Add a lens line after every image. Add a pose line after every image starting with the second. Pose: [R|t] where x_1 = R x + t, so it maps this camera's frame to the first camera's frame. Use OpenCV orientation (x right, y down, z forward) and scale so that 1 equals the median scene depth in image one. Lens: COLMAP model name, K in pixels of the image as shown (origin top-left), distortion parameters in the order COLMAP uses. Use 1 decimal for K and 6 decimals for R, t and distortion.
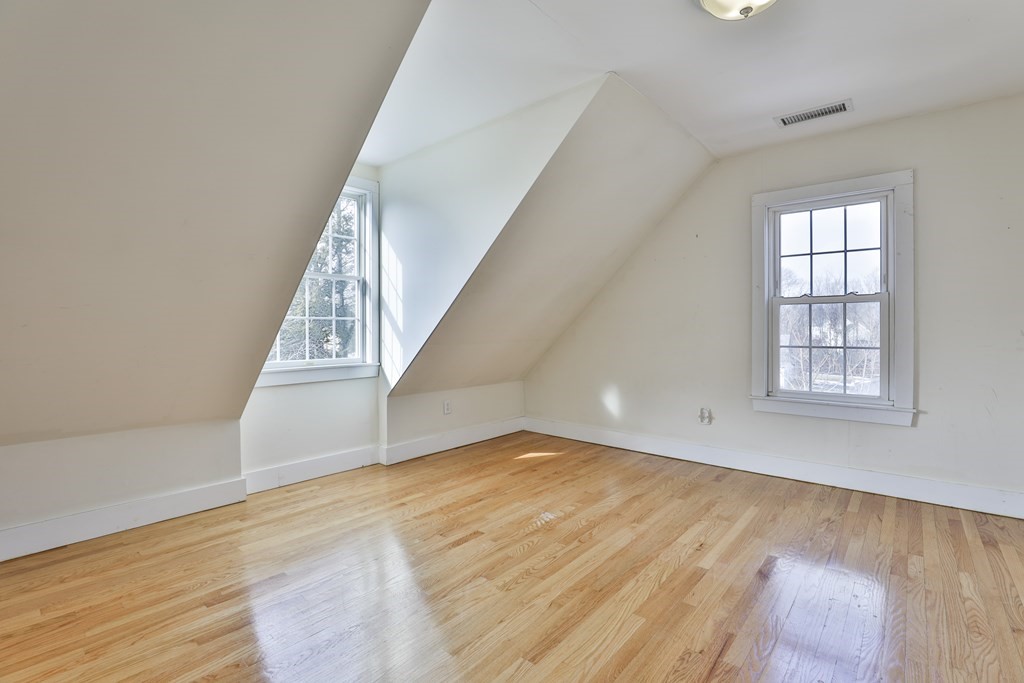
lens RADIAL K [[491.5, 0, 511.2], [0, 491.5, 334.1], [0, 0, 1]] dist [-0.020841, 0.001895]
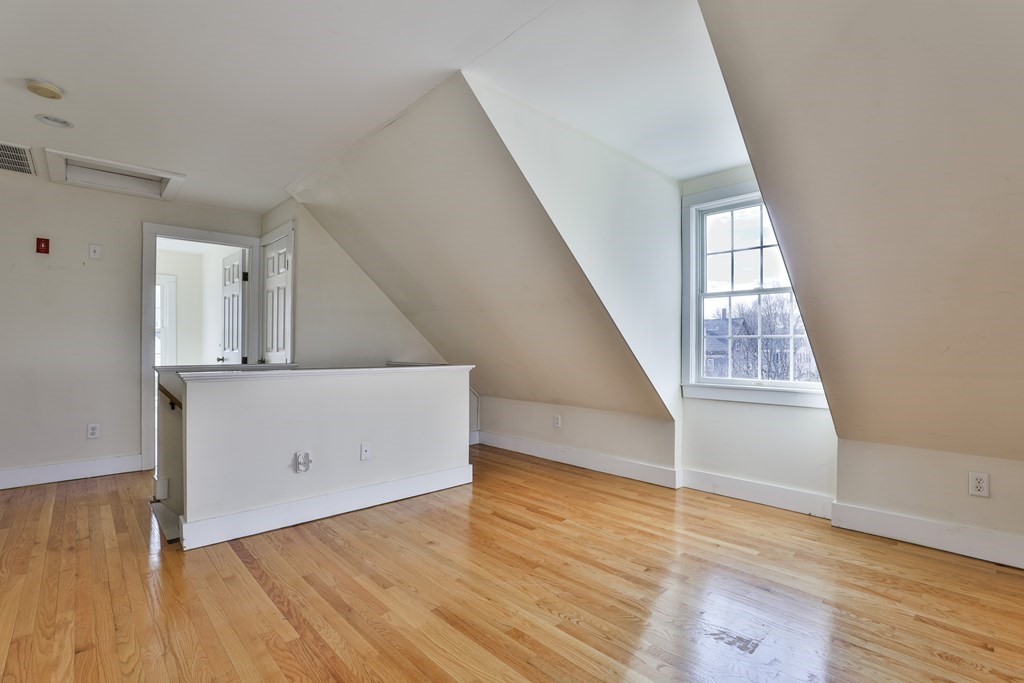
lens RADIAL K [[491.5, 0, 511.2], [0, 491.5, 334.1], [0, 0, 1]] dist [-0.020841, 0.001895]
pose [[-0.136396, -0.020618, -0.990440, 0.699124], [-0.007001, 0.999778, -0.019849, -0.016336], [0.990630, 0.004227, -0.136510, 0.733820]]
